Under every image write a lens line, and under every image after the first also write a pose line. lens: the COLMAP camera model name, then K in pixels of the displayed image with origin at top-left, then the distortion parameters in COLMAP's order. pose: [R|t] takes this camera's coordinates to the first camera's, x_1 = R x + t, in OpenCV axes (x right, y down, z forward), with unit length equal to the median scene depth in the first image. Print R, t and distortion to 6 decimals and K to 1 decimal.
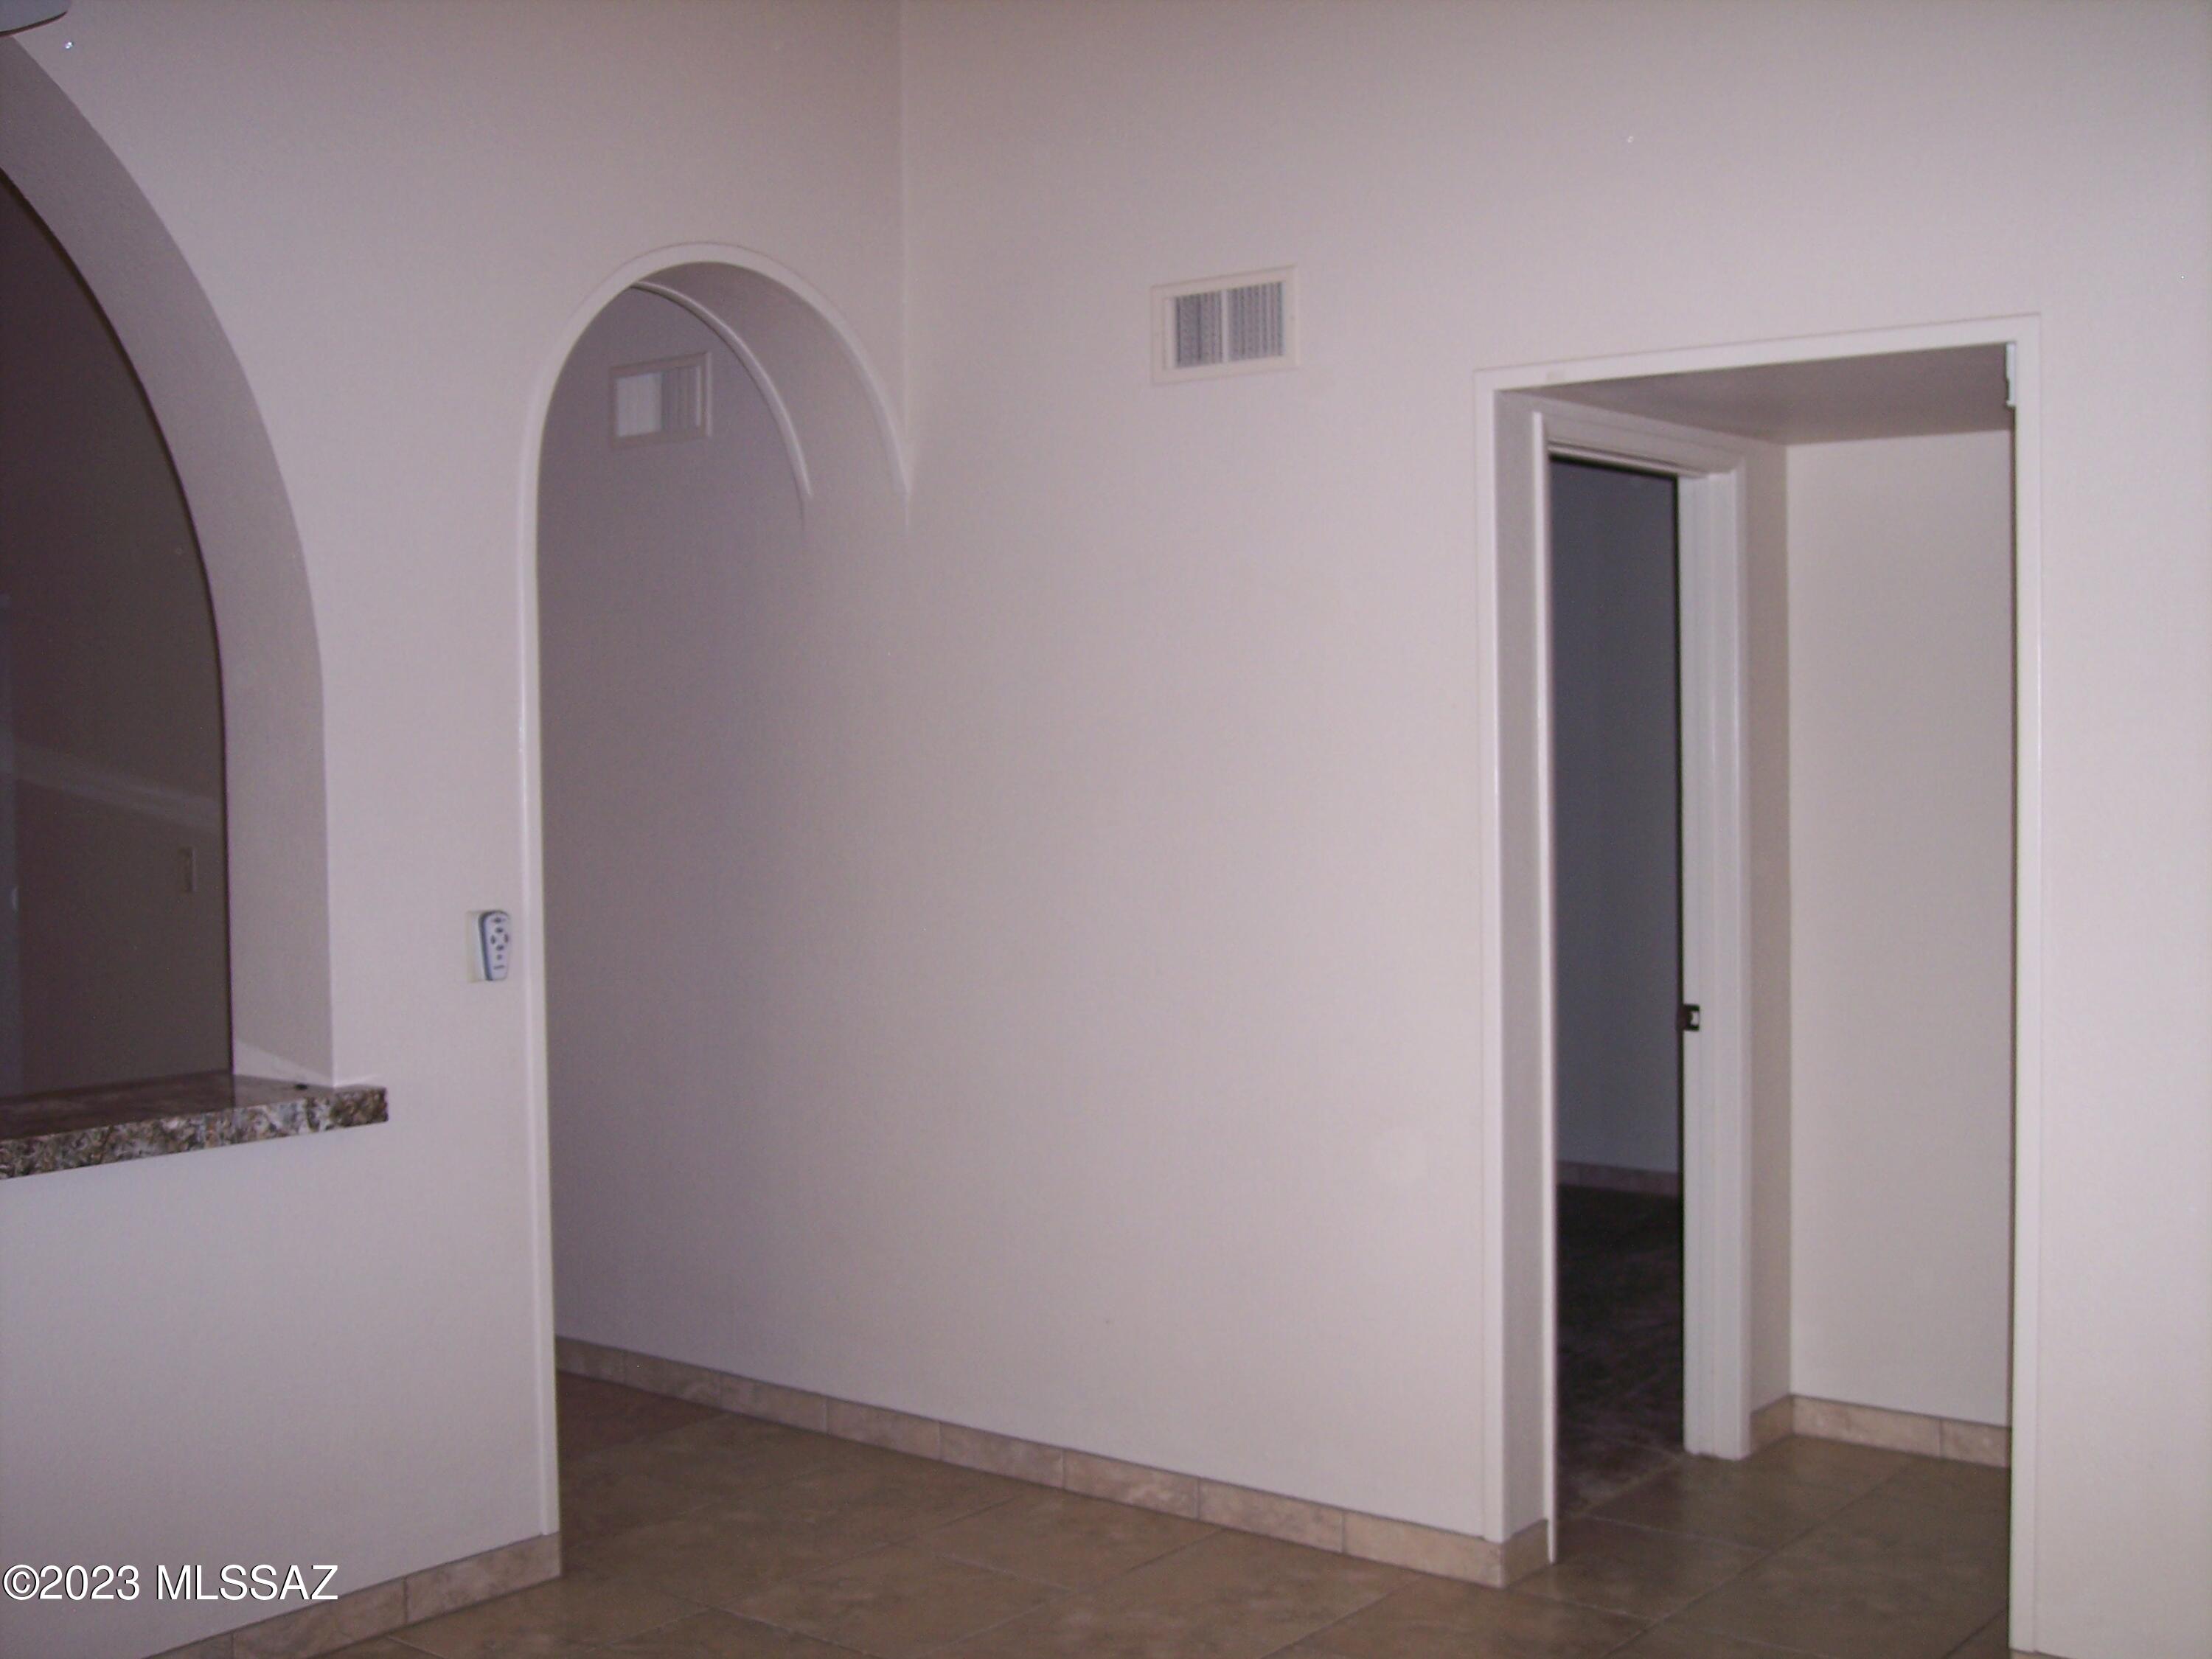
lens RADIAL K [[2540.3, 0, 1106.0], [0, 2540.3, 829.5], [0, 0, 1]] dist [-0.174812, 0.317680]
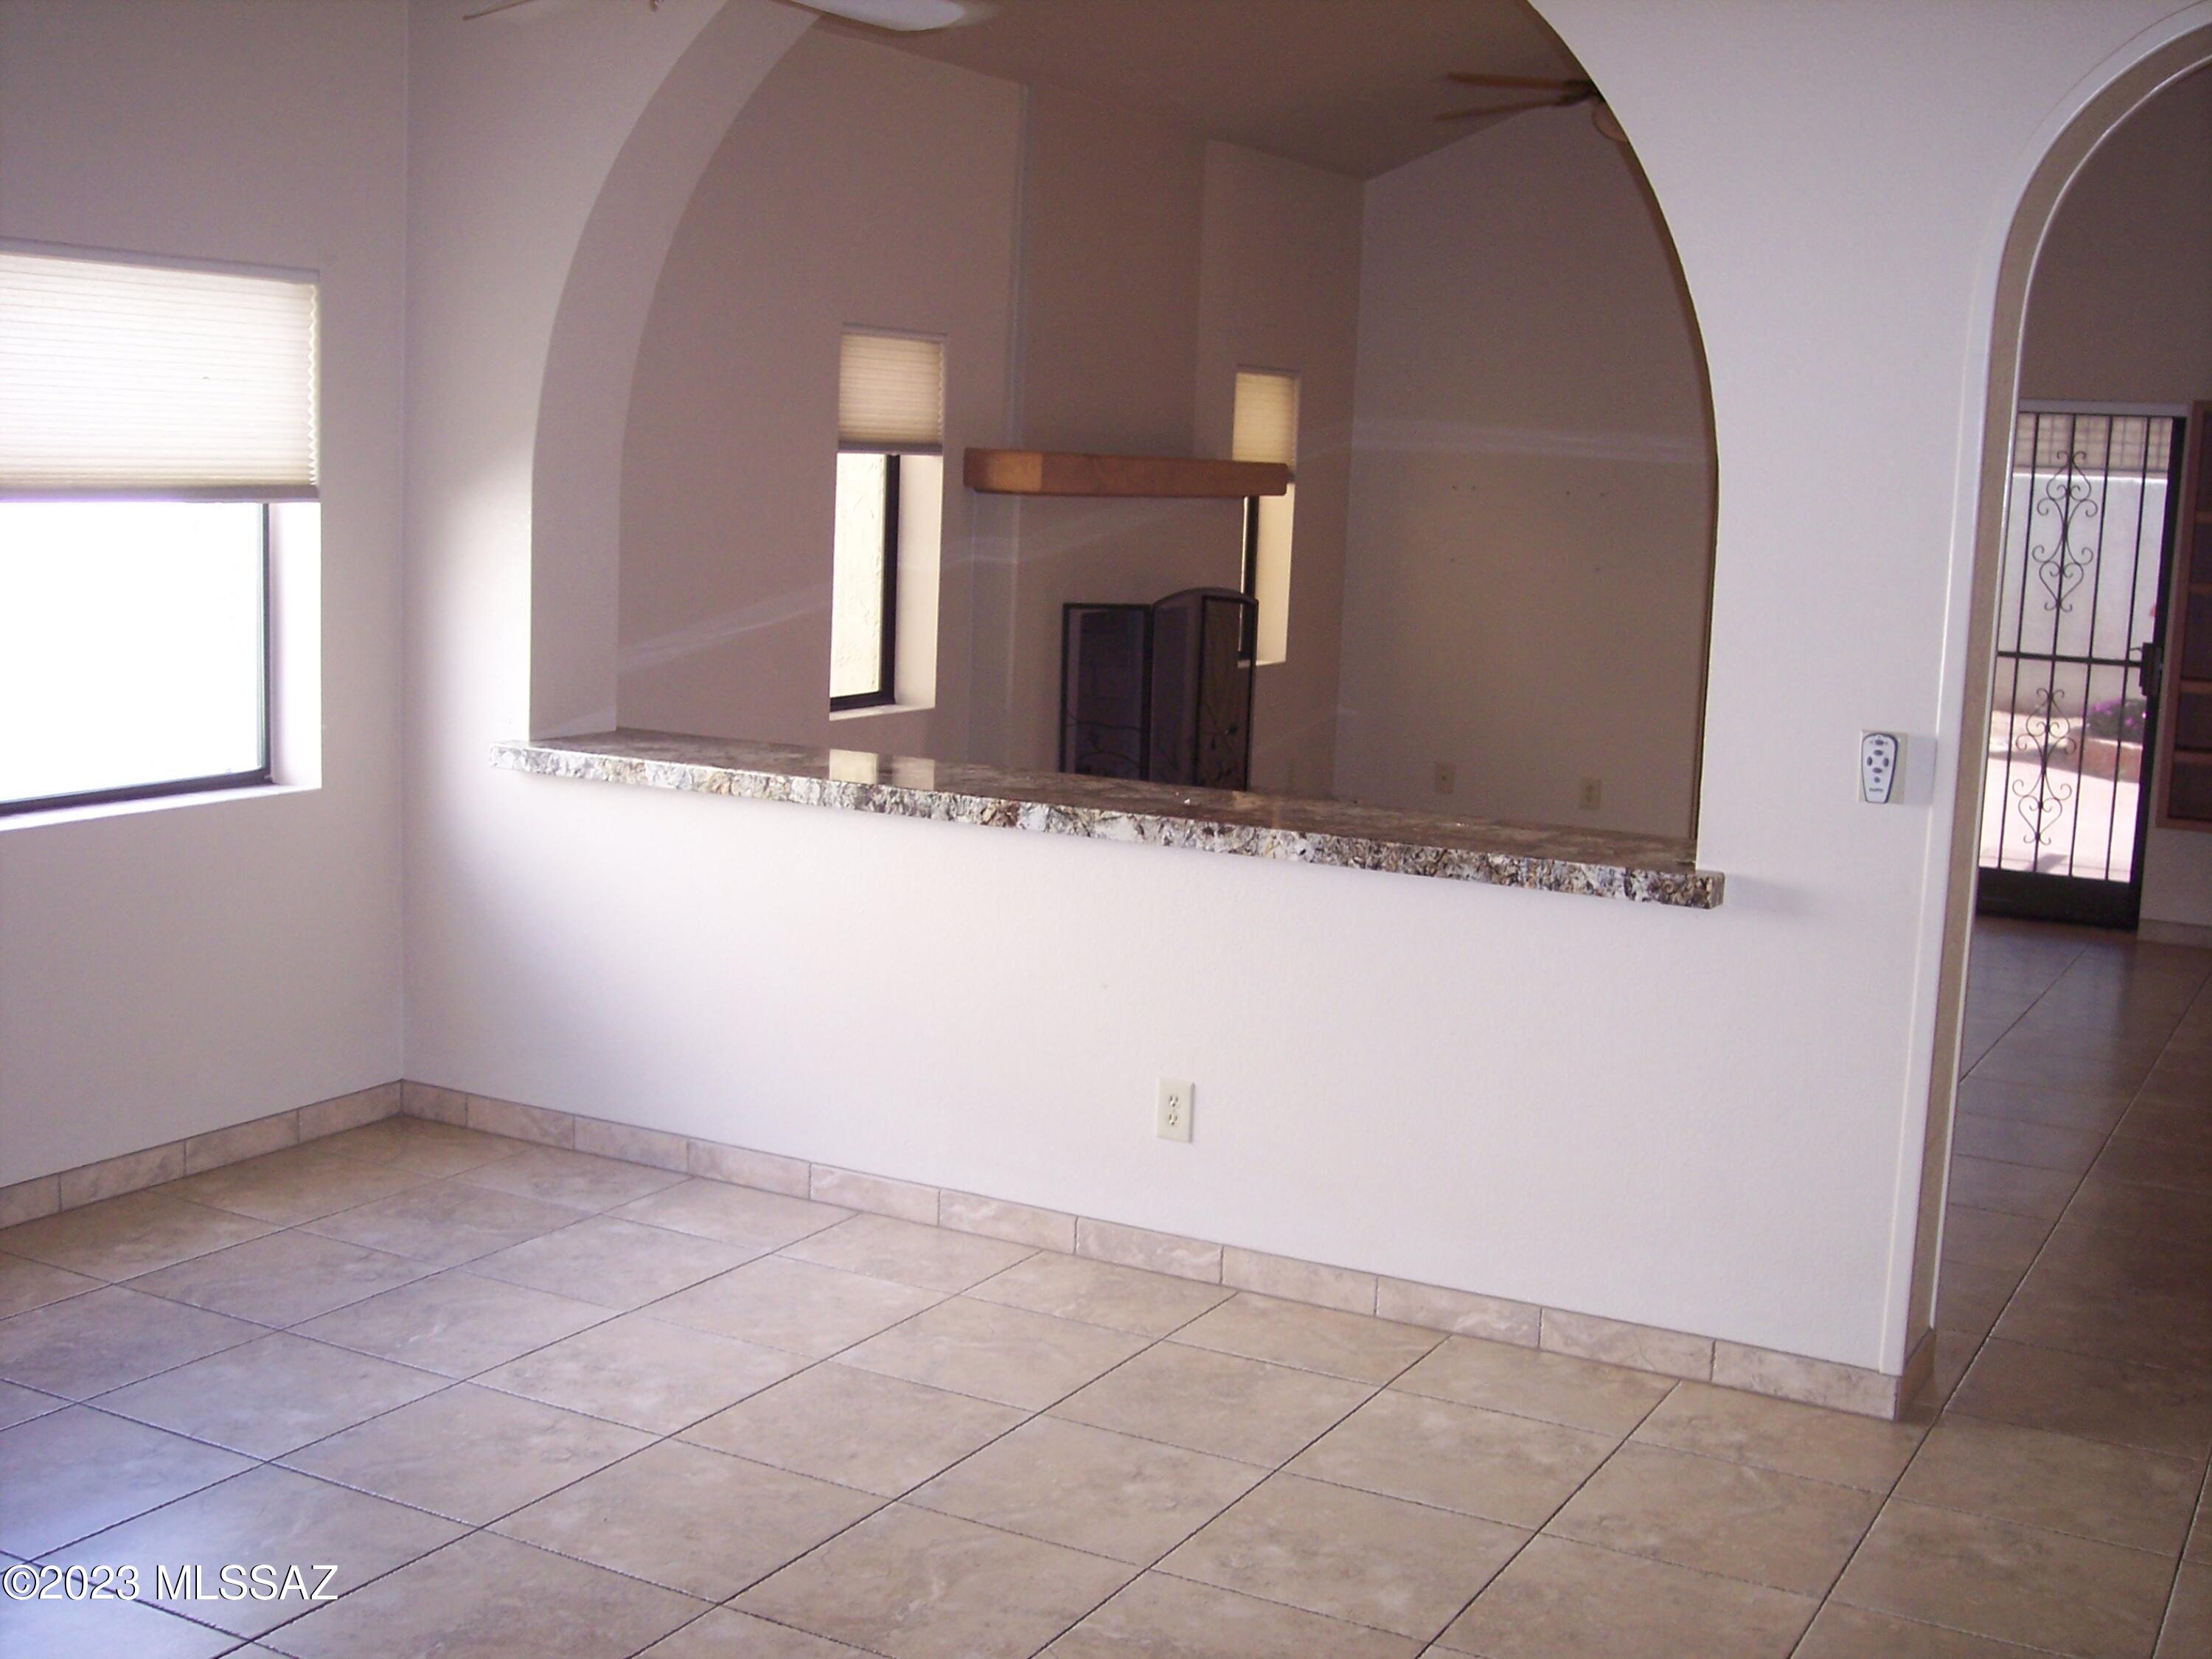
lens RADIAL K [[2540.3, 0, 1106.0], [0, 2540.3, 829.5], [0, 0, 1]] dist [-0.174812, 0.317680]
pose [[0.183986, 0.169341, -0.968232, 0.740464], [-0.077002, 0.984503, 0.157555, -0.069315], [0.979908, 0.045568, 0.194174, 0.581725]]
